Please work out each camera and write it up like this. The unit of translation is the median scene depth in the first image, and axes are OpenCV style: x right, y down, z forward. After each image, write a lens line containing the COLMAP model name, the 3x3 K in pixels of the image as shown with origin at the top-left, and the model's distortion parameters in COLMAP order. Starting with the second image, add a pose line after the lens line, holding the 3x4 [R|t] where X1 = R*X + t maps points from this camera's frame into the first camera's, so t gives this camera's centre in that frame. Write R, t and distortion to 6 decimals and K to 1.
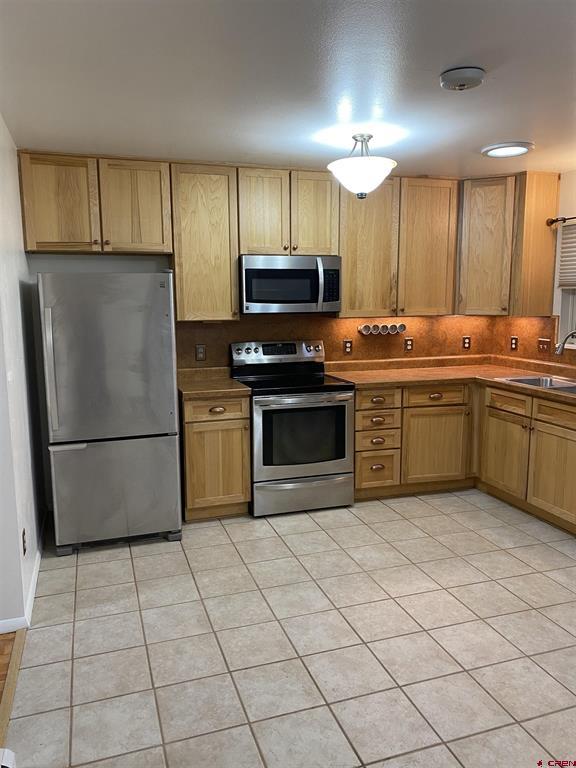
lens RADIAL K [[583.2, 0, 276.4], [0, 583.2, 380.8], [0, 0, 1]] dist [0.036762, -0.037372]
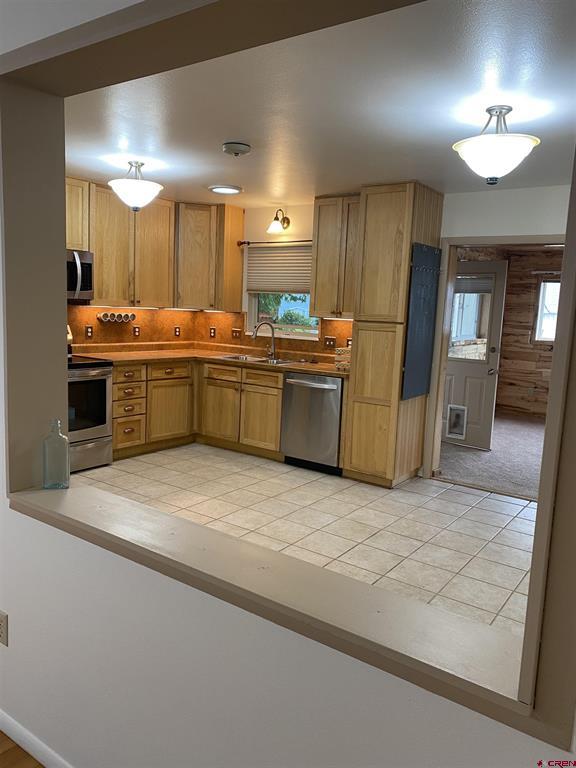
lens RADIAL K [[583.2, 0, 286.4], [0, 583.2, 387.2], [0, 0, 1]] dist [0.036762, -0.037372]
pose [[0.798827, -0.039384, 0.600270, -0.313660], [0.035260, 0.999204, 0.018634, 0.050996], [-0.600526, 0.006280, 0.799580, -0.180198]]
